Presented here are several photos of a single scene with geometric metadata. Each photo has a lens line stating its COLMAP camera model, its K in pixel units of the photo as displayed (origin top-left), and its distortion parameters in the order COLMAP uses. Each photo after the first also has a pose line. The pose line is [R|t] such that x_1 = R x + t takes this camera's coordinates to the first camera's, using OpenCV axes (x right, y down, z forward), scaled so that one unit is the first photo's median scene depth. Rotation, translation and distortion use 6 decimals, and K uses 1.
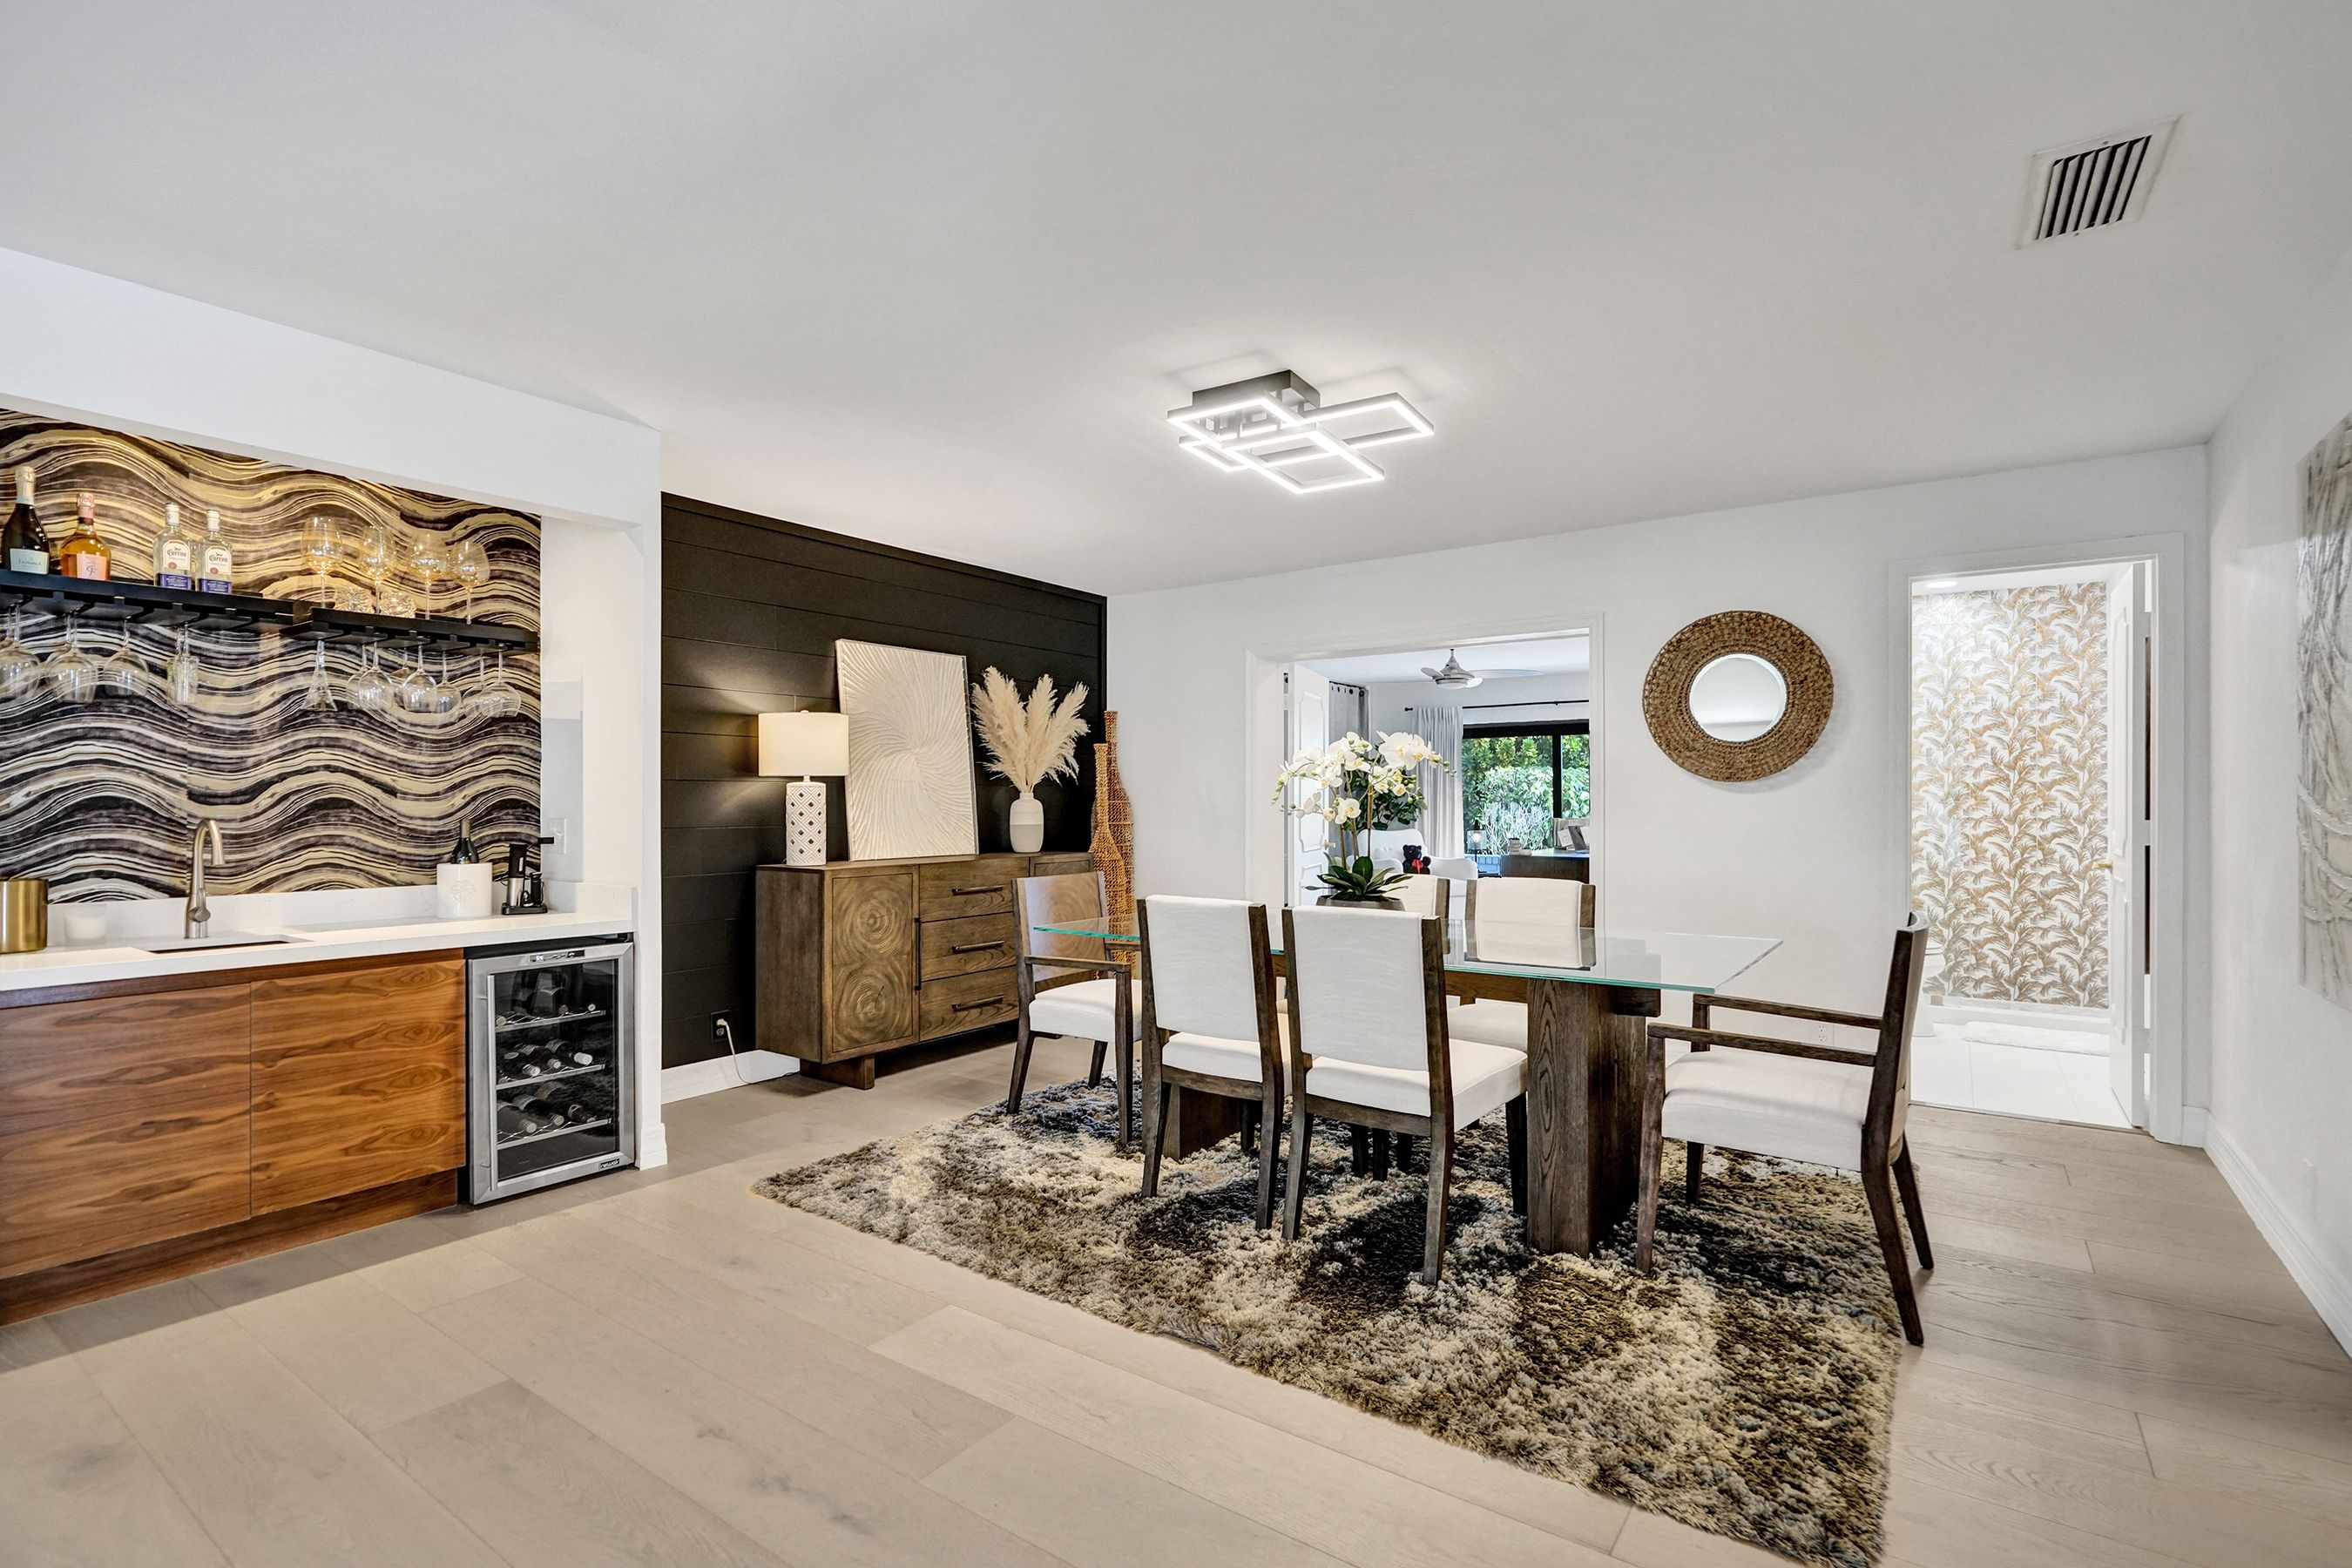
lens RADIAL K [[1102.4, 0, 1187.8], [0, 1102.4, 793.4], [0, 0, 1]] dist [-0.003019, 0.000401]
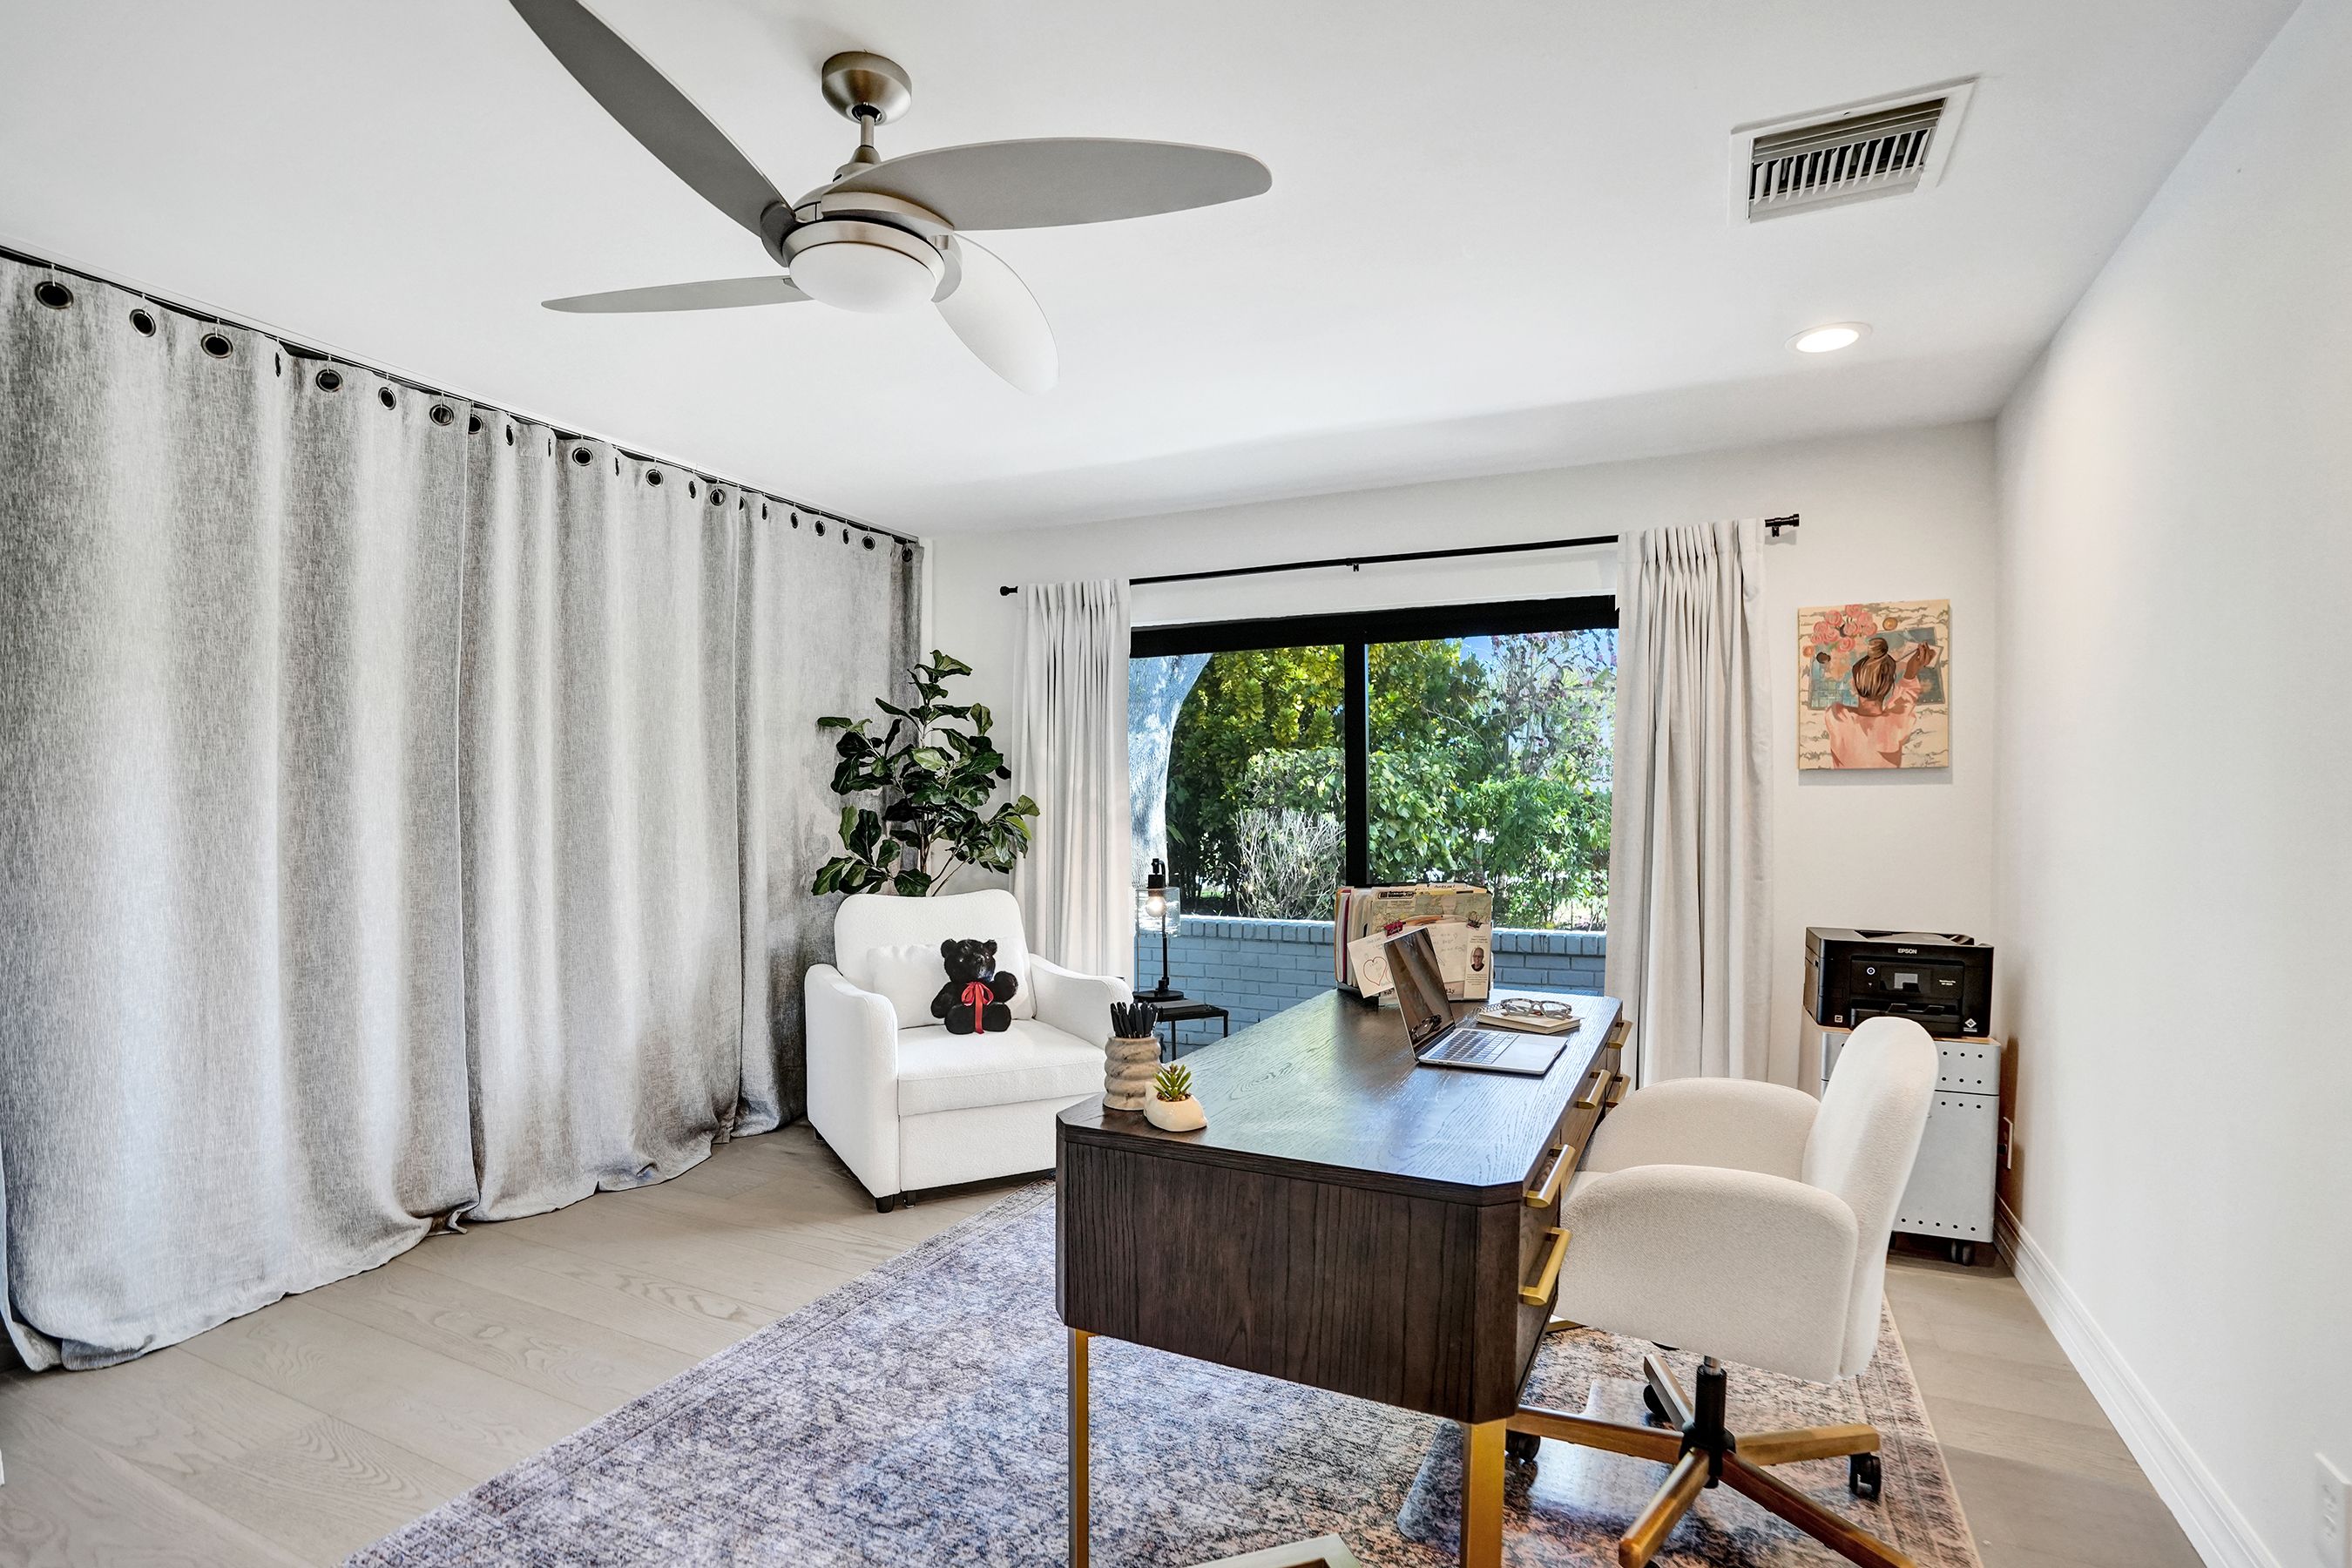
lens RADIAL K [[1106.2, 0, 1201.9], [0, 1106.2, 819.8], [0, 0, 1]] dist [-0.074853, 0.032252]
pose [[0.984893, -0.002794, 0.173140, 0.208019], [-0.001456, 0.999701, 0.024412, -0.001269], [-0.173157, -0.024296, 0.984595, 0.610169]]
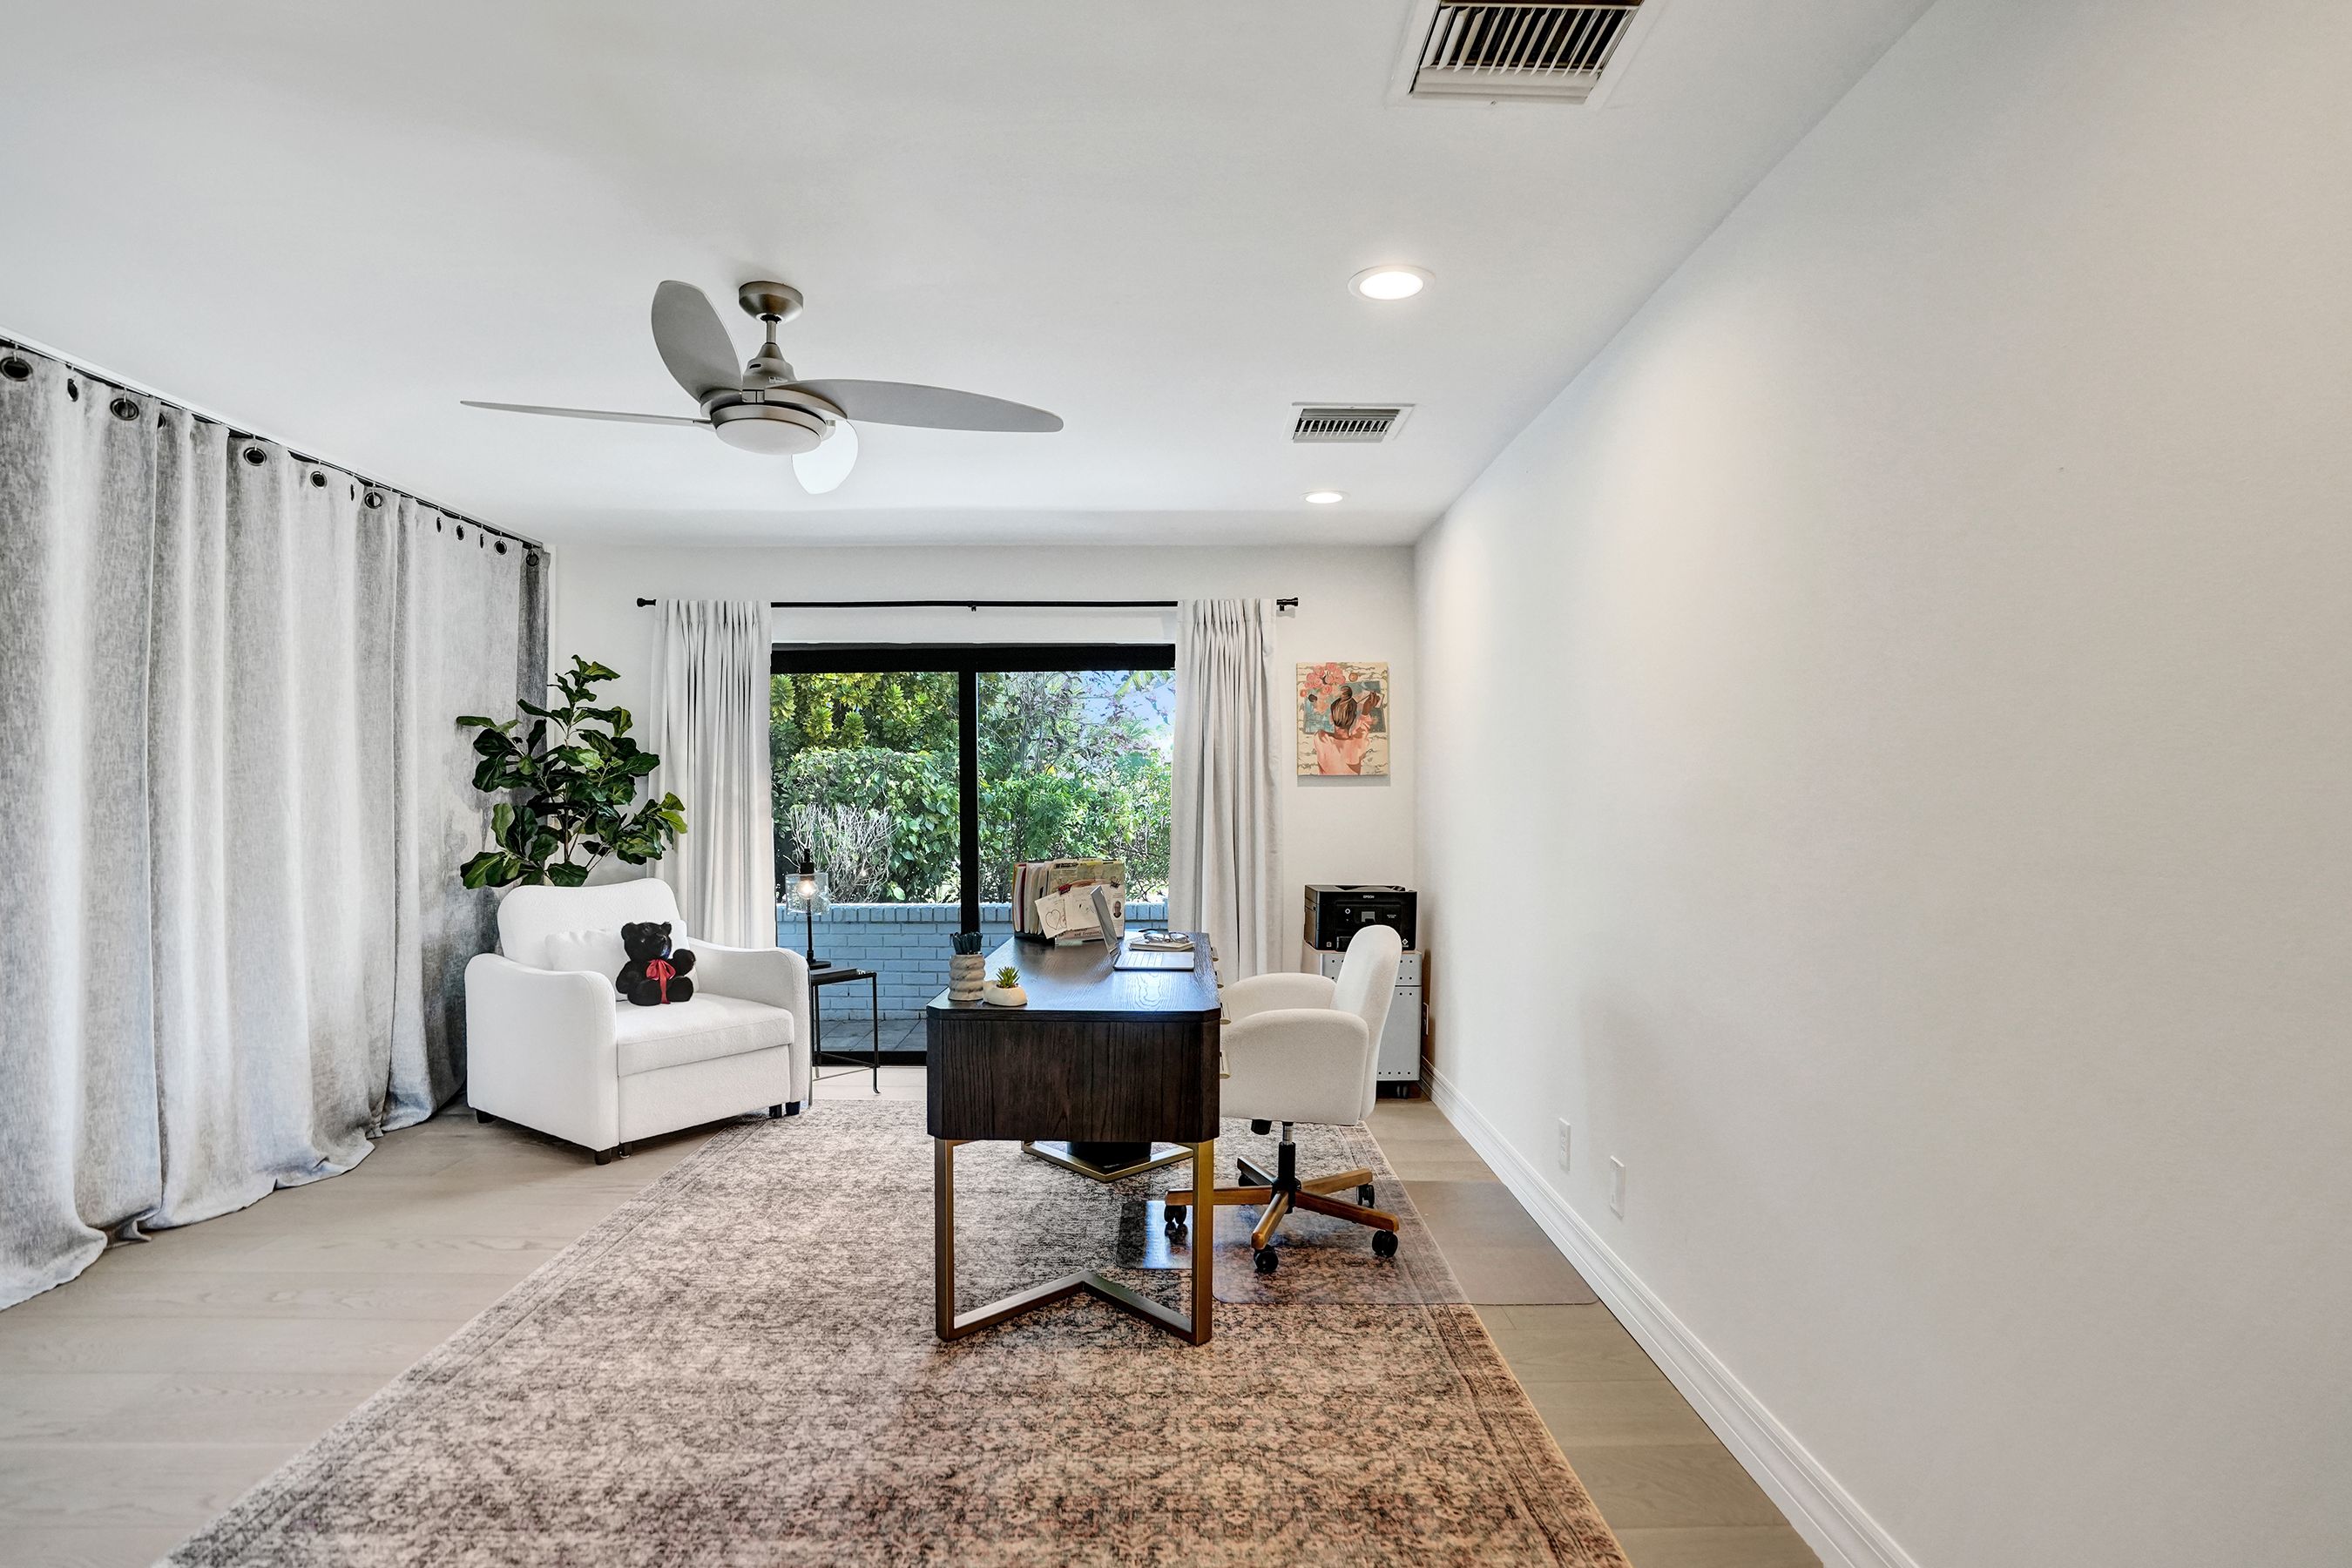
lens RADIAL K [[1128.3, 0, 1176.0], [0, 1128.3, 784.0], [0, 0, 1]] dist [-0.069504, 0.031031]
pose [[0.815979, 0.003546, 0.578071, 0.121967], [-0.004714, 0.999989, 0.000519, -0.004782], [-0.578063, -0.003149, 0.815986, 0.537853]]
